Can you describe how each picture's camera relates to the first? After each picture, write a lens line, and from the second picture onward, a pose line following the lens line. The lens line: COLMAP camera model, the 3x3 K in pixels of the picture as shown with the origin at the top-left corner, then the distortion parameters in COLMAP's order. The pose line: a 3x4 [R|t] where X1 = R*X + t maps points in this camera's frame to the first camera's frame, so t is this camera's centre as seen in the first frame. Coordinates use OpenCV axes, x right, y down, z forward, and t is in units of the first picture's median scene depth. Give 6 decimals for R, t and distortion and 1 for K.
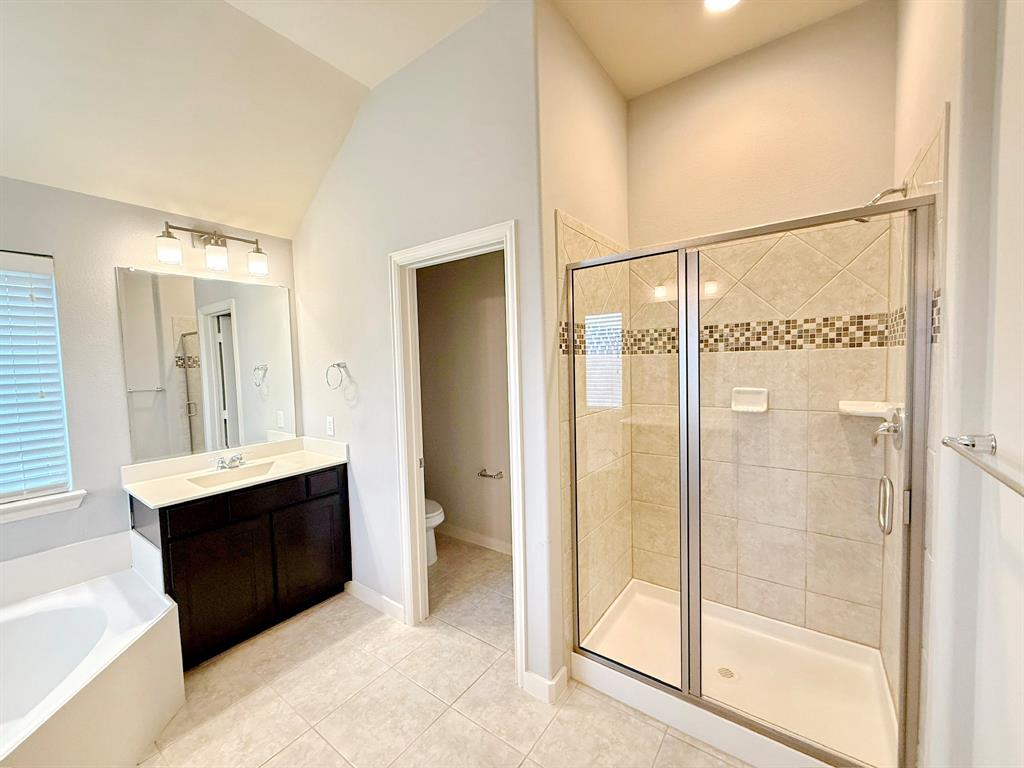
lens RADIAL K [[407.6, 0, 509.2], [0, 407.6, 385.1], [0, 0, 1]] dist [-0.003141, 0.000932]
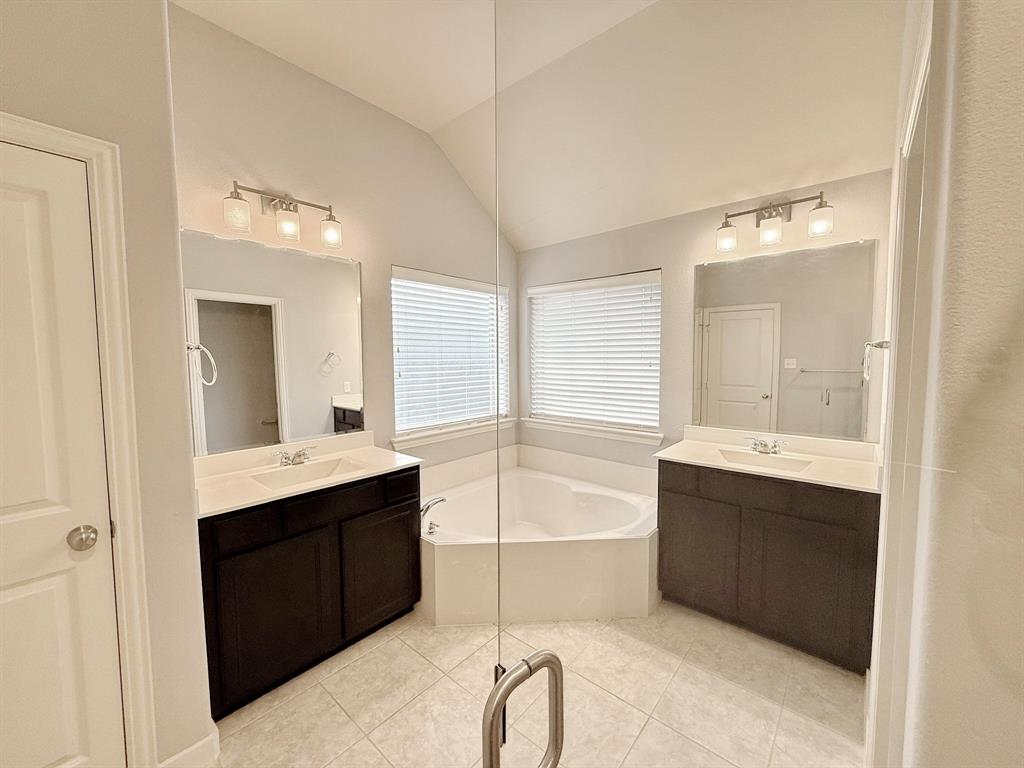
lens RADIAL K [[407.6, 0, 509.6], [0, 407.6, 383.1], [0, 0, 1]] dist [-0.003141, 0.000932]
pose [[-0.084240, 0.094133, -0.991989, 0.363608], [-0.044649, 0.994171, 0.098132, -0.031587], [0.995445, 0.052558, -0.079546, 0.574214]]
